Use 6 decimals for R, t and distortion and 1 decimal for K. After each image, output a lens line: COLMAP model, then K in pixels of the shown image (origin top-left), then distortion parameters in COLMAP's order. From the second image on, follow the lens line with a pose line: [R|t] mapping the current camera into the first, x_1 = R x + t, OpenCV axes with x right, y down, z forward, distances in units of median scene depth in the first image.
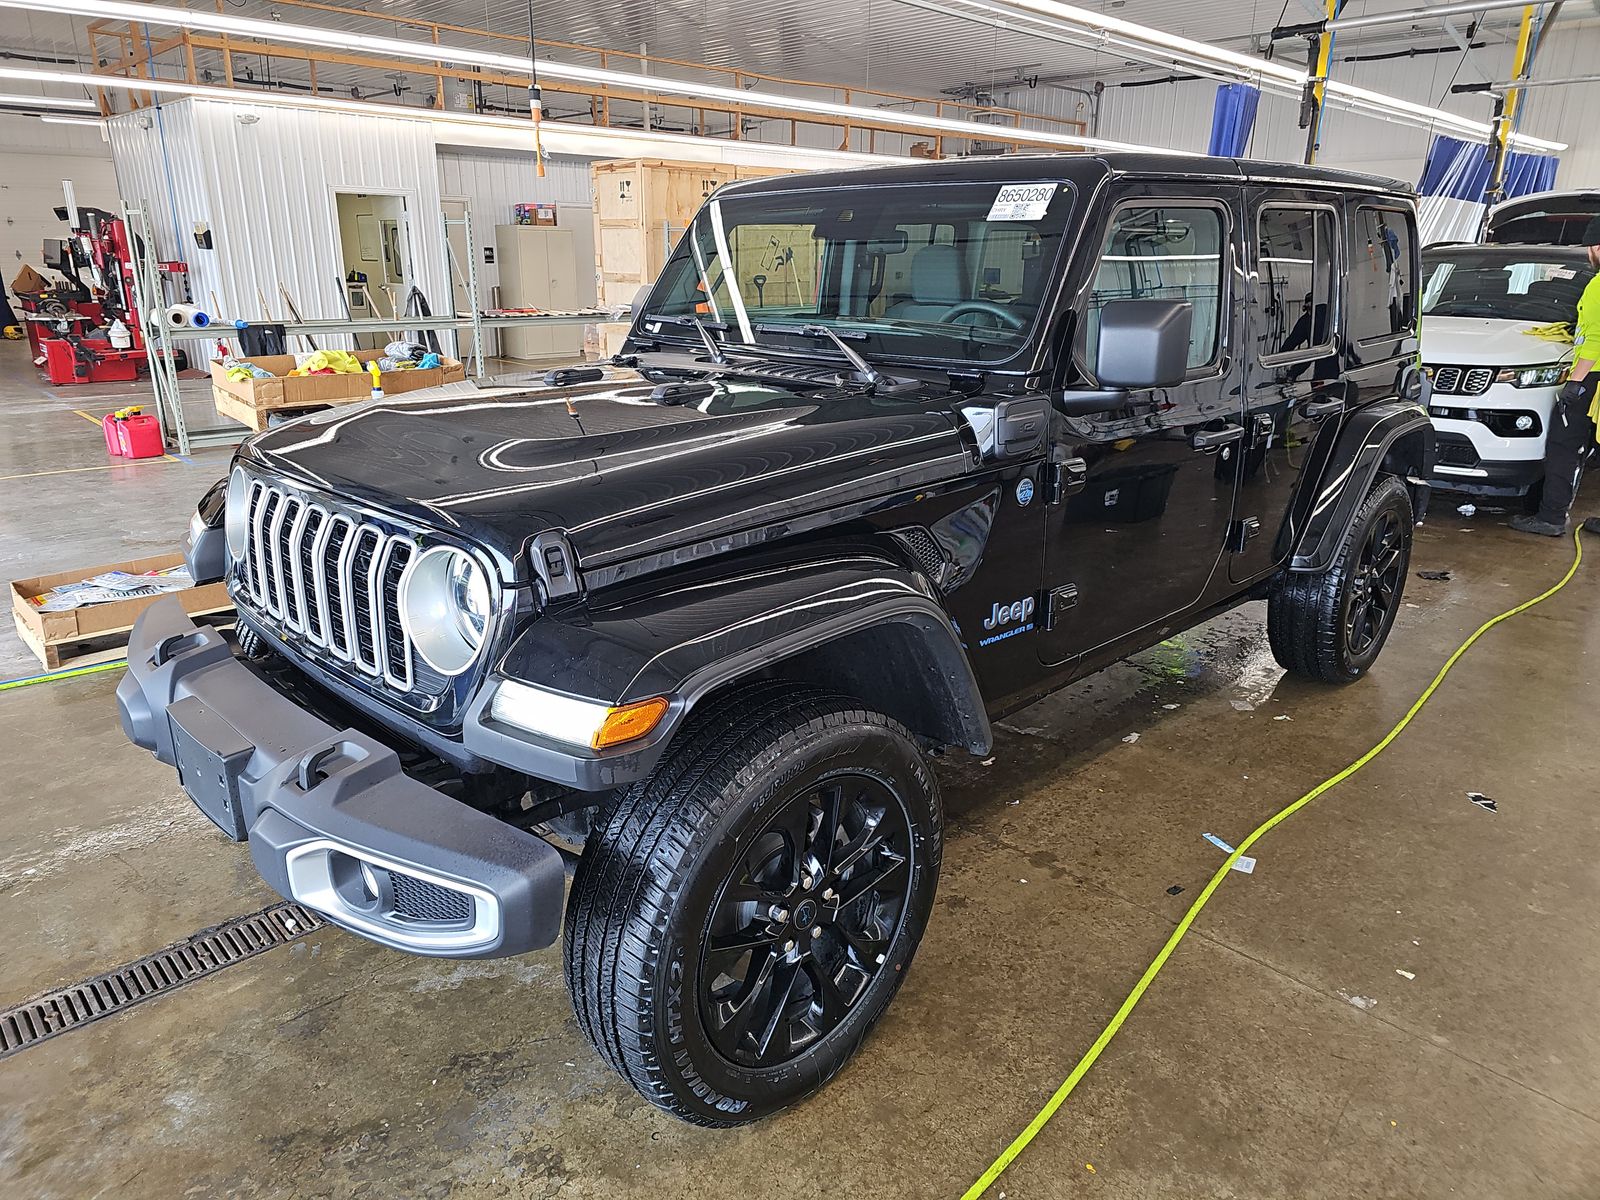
lens RADIAL K [[1062.8, 0, 794.1], [0, 1062.8, 595.3], [0, 0, 1]] dist [0.025902, -0.017027]
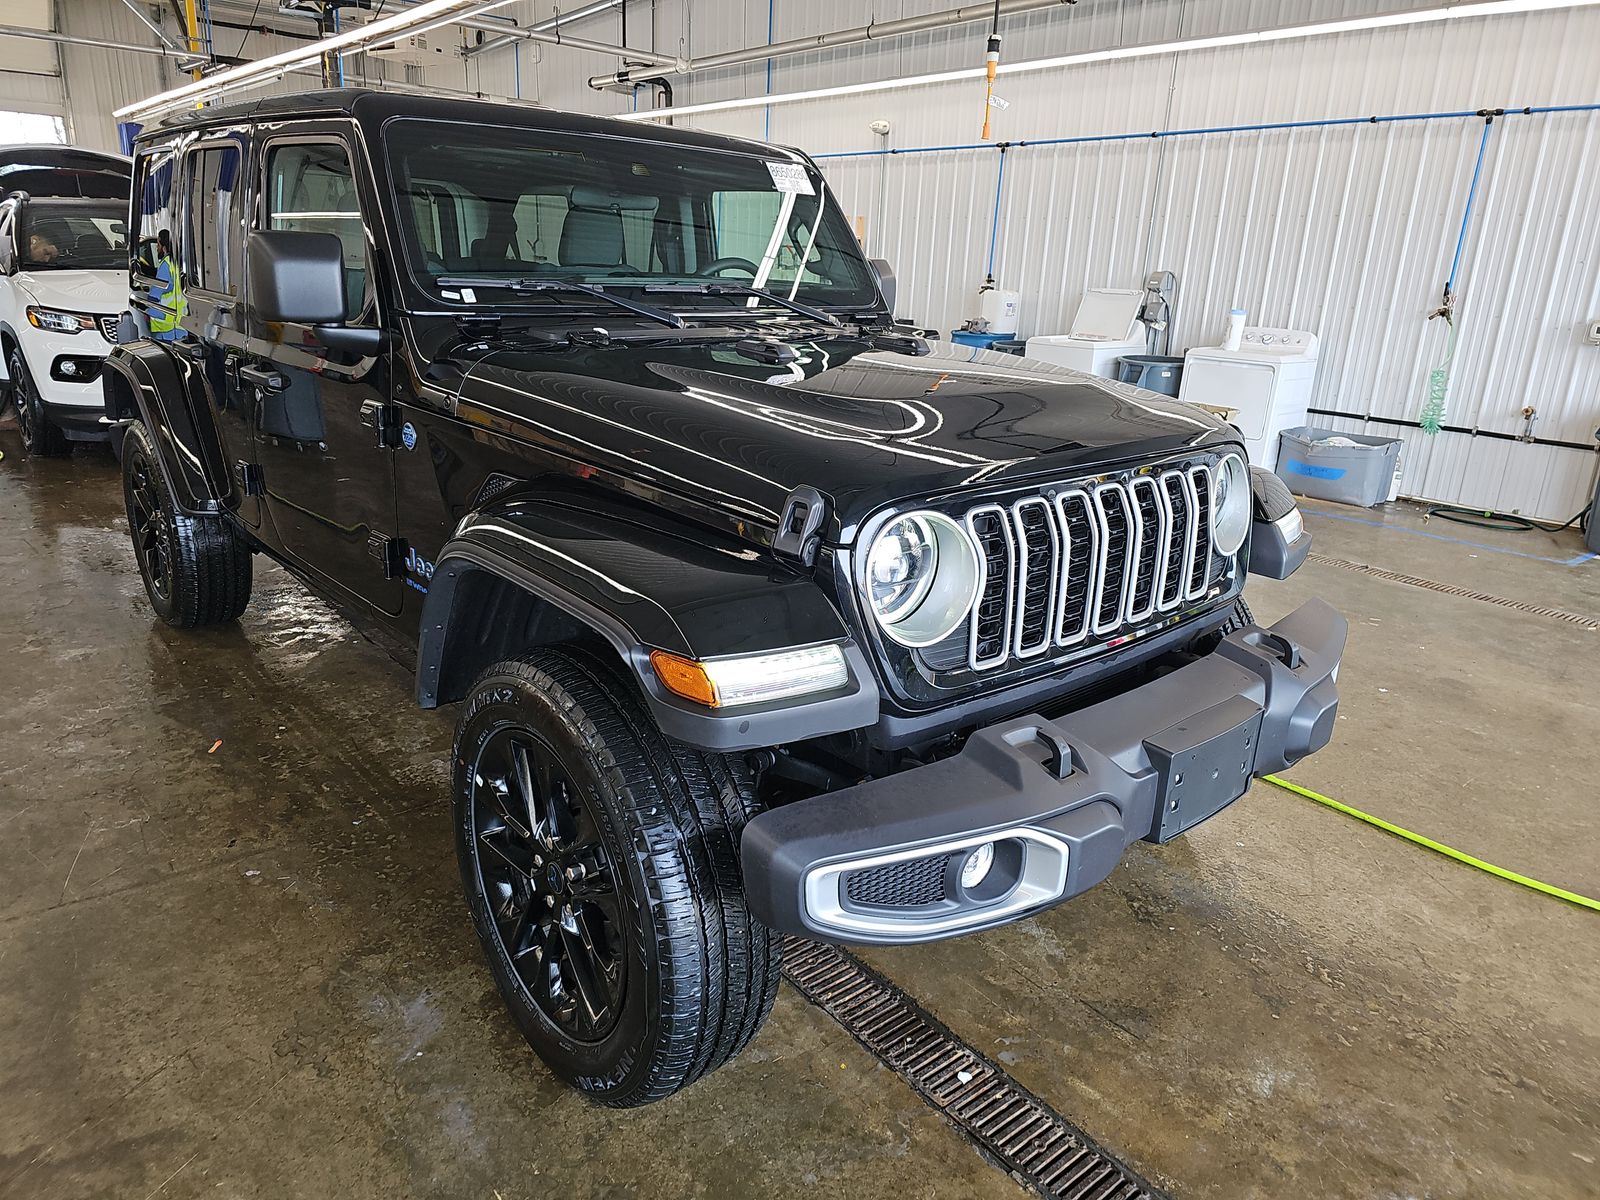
lens RADIAL K [[1062.8, 0, 802.8], [0, 1062.8, 600.7], [0, 0, 1]] dist [0.025902, -0.017027]
pose [[0.052726, -0.306061, 0.950551, -0.314303], [0.264423, 0.922177, 0.282258, -0.073558], [-0.962964, 0.236465, 0.129552, 0.264797]]
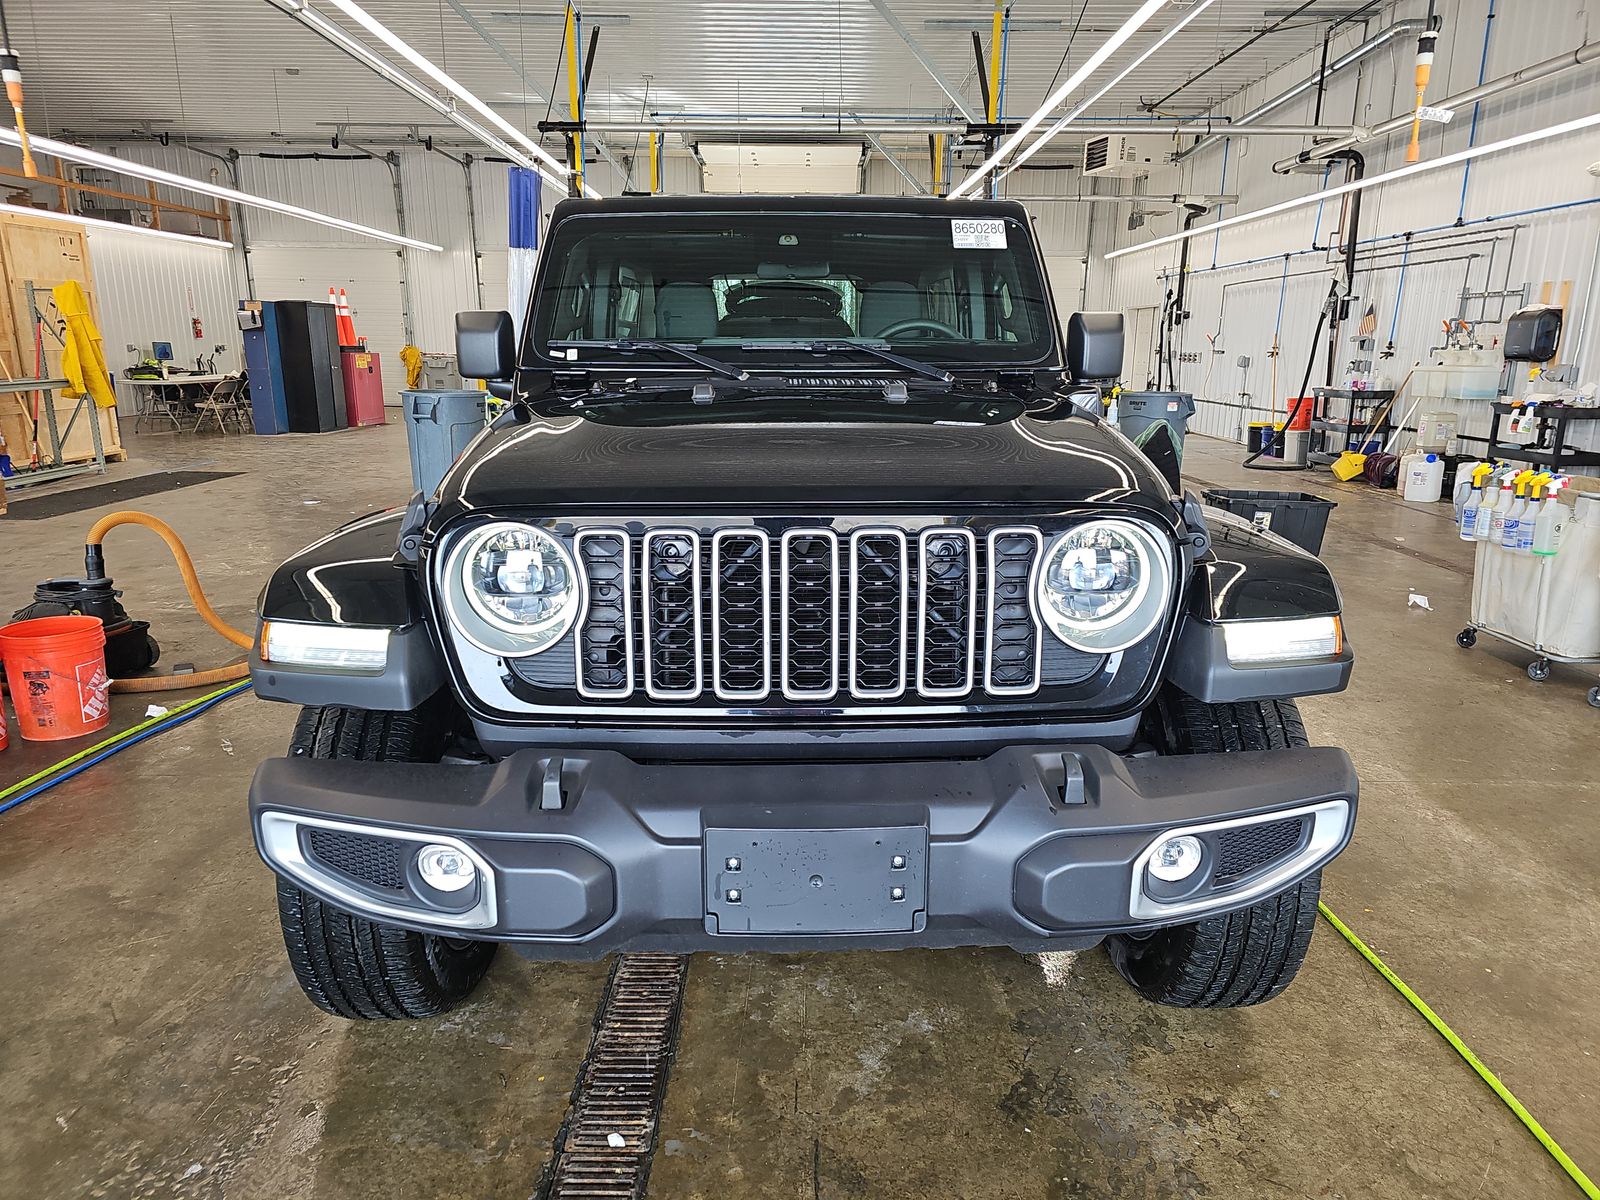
lens RADIAL K [[1062.8, 0, 806.2], [0, 1062.8, 609.1], [0, 0, 1]] dist [0.025902, -0.017027]
pose [[0.681987, -0.176500, 0.709748, -0.237212], [0.221024, 0.974806, 0.030035, -0.010691], [-0.697167, 0.136388, 0.703815, 0.098873]]
